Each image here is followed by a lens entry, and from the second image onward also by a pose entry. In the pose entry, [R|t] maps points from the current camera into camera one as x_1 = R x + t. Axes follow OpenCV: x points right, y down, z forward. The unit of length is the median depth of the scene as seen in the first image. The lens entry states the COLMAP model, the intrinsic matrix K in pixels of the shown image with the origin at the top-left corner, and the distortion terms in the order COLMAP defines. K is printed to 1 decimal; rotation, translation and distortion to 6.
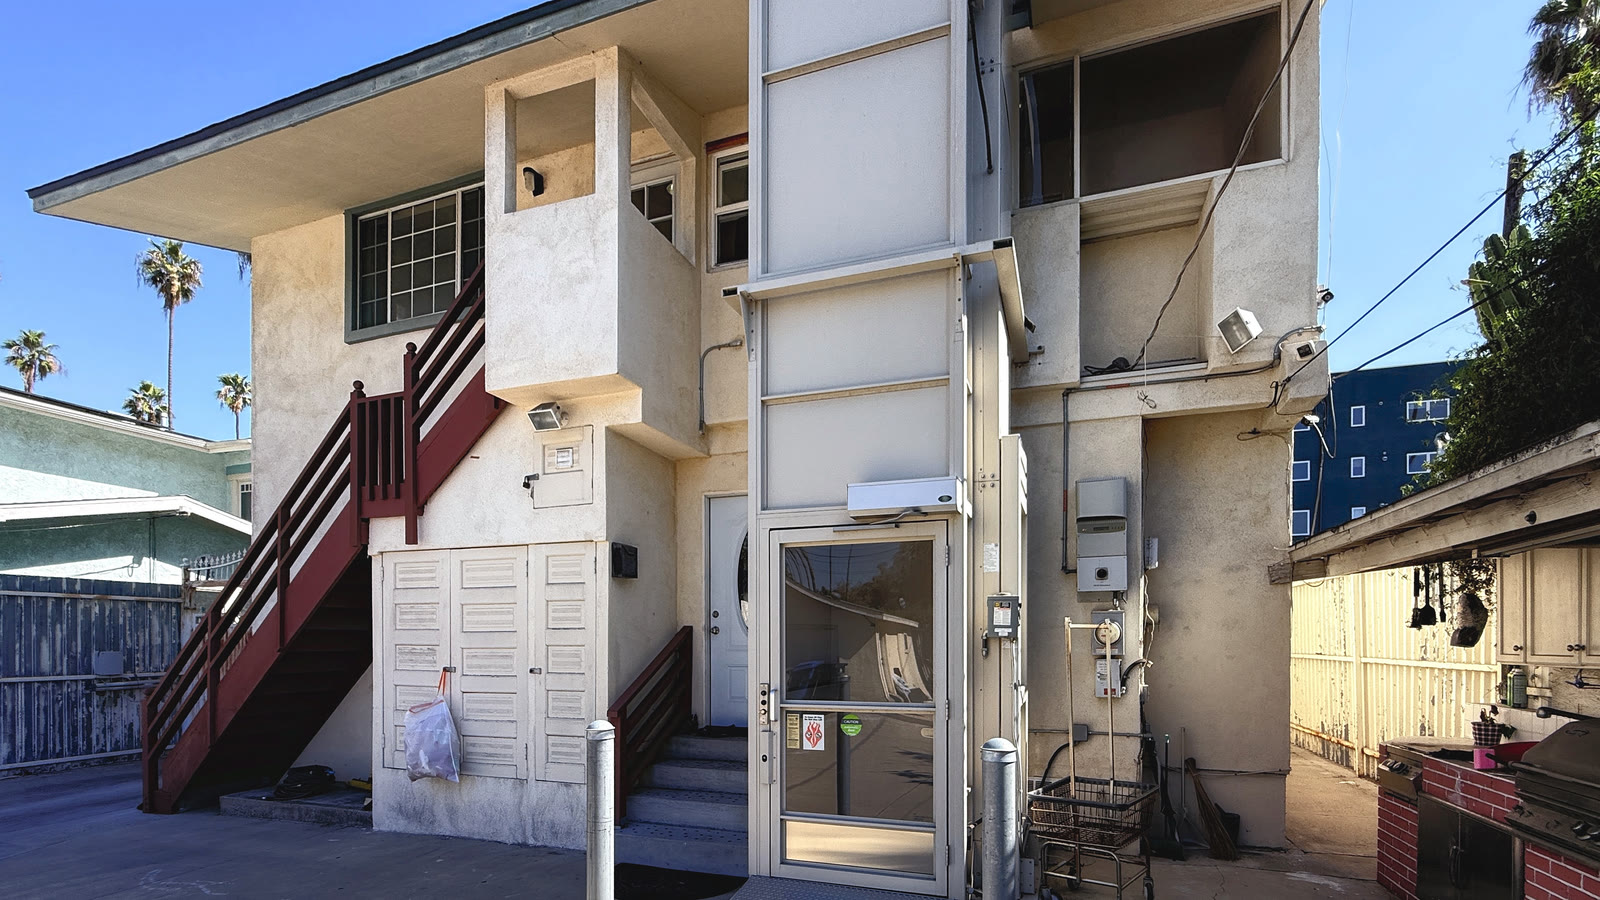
lens RADIAL K [[723.2, 0, 797.0], [0, 723.2, 509.9], [0, 0, 1]] dist [-0.002255, -0.000243]
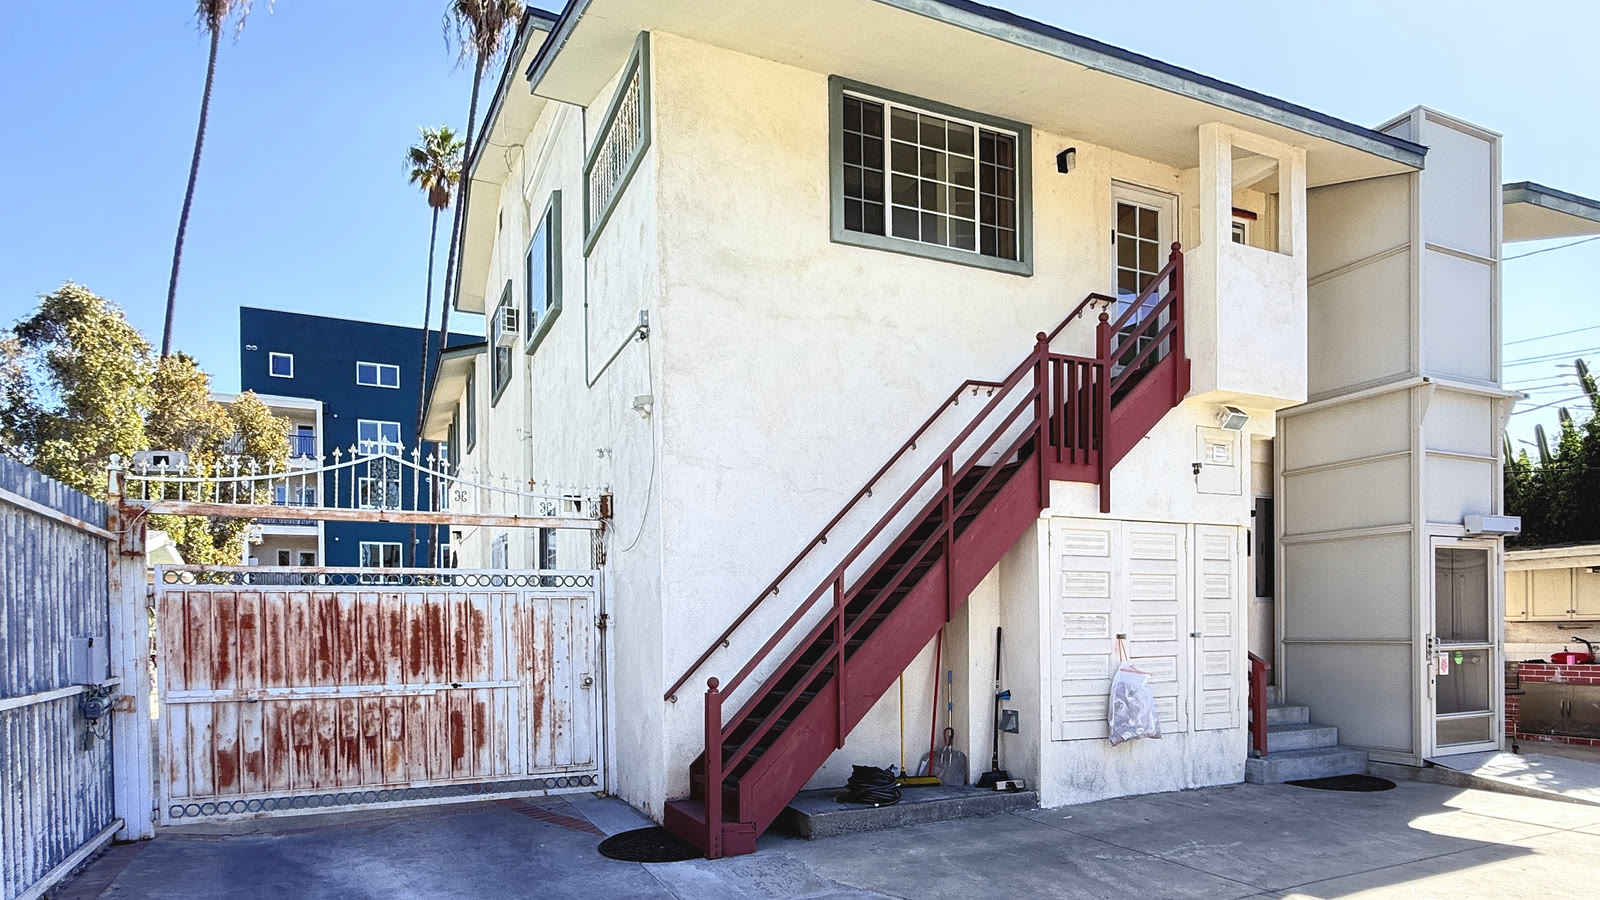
lens RADIAL K [[903.7, 0, 800.0], [0, 903.7, 450.0], [0, 0, 1]] dist [0.000391, -0.000120]
pose [[0.714333, 0.129548, 0.687710, -1.766542], [-0.113215, 0.991164, -0.069115, 0.098821], [-0.690587, -0.028488, 0.722688, 0.393889]]
